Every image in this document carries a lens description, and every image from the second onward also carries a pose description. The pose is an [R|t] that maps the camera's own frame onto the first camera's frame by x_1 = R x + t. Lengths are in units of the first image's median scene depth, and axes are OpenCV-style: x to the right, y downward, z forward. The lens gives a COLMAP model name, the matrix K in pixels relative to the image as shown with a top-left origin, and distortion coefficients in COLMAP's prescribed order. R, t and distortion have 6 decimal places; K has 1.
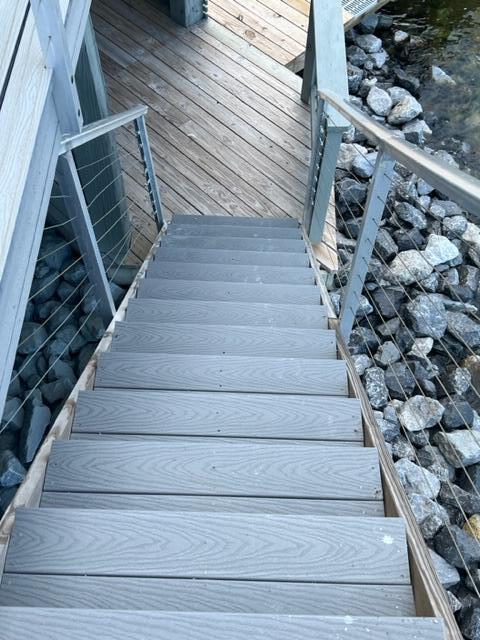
lens RADIAL K [[739.7, 0, 240.6], [0, 739.7, 316.7], [0, 0, 1]] dist [0.019208, 0.000000]
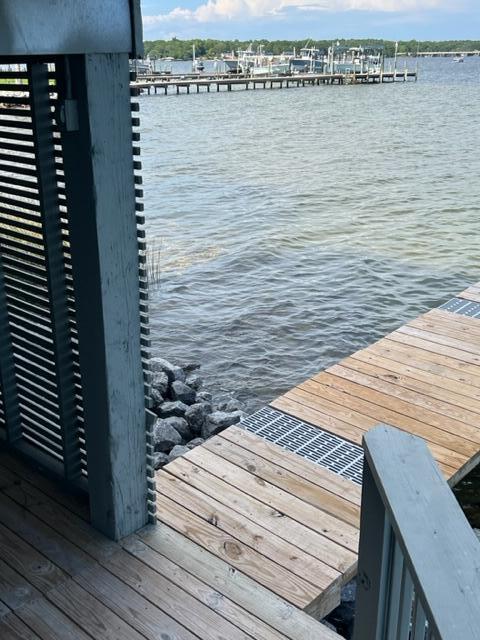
lens RADIAL K [[739.7, 0, 240.0], [0, 739.7, 317.8], [0, 0, 1]] dist [0.019208, 0.000000]
pose [[0.998680, -0.023742, 0.045556, -0.002456], [0.046111, 0.805218, -0.591184, -0.194428], [-0.022646, 0.592504, 0.805249, 0.457585]]
